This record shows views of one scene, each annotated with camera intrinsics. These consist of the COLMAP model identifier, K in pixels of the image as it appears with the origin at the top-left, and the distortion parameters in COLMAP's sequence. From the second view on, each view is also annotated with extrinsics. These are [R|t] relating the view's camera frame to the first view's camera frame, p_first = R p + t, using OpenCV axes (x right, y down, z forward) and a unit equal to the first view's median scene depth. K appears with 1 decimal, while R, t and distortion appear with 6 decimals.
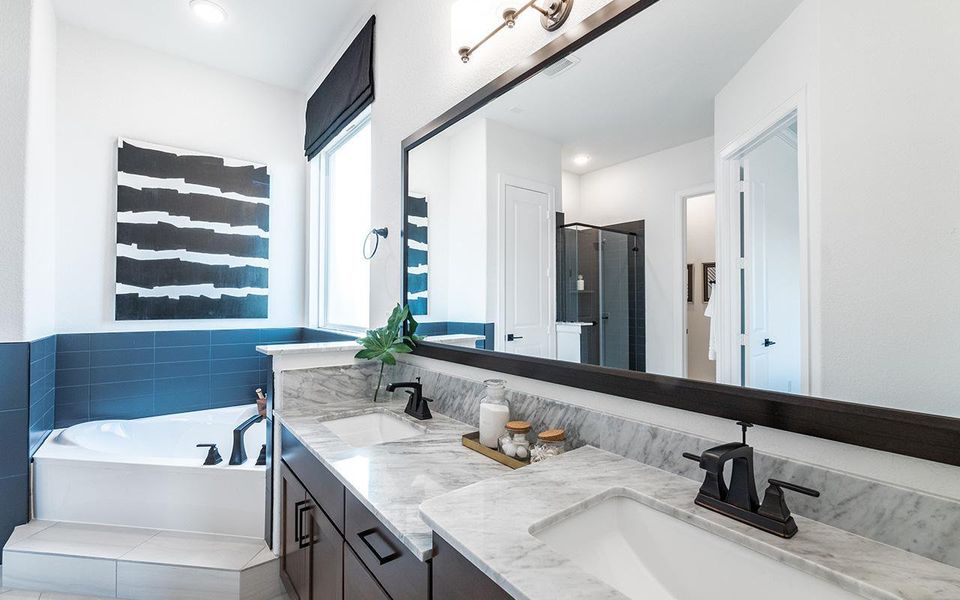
lens RADIAL K [[412.0, 0, 477.2], [0, 412.0, 300.2], [0, 0, 1]] dist [-0.005365, -0.000047]
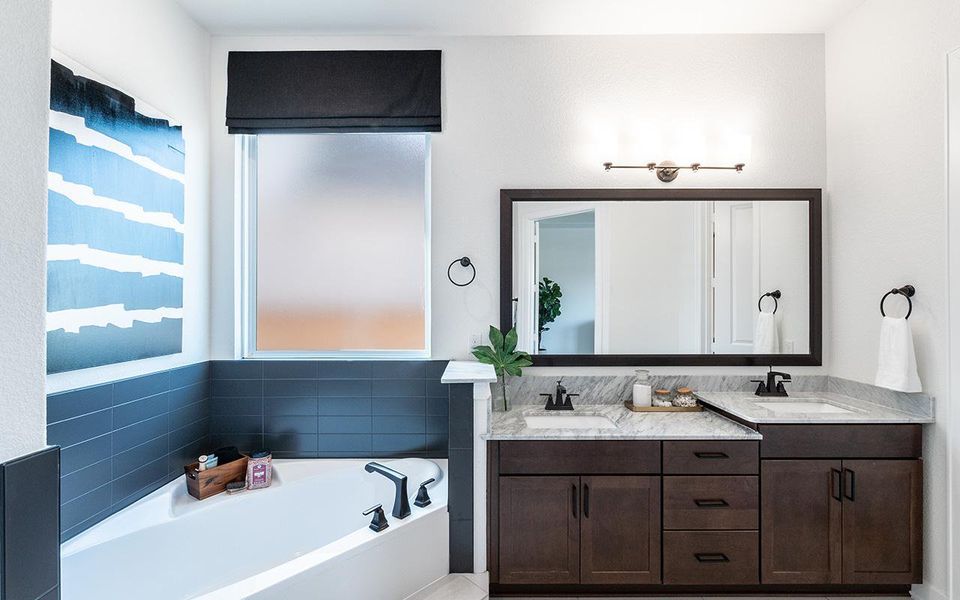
lens RADIAL K [[412.0, 0, 478.3], [0, 412.0, 300.1], [0, 0, 1]] dist [-0.005365, -0.000047]
pose [[0.609070, 0.000669, 0.793116, -1.199484], [-0.002621, 0.999996, 0.001169, -0.070647], [-0.793112, -0.002790, 0.609070, 0.333931]]
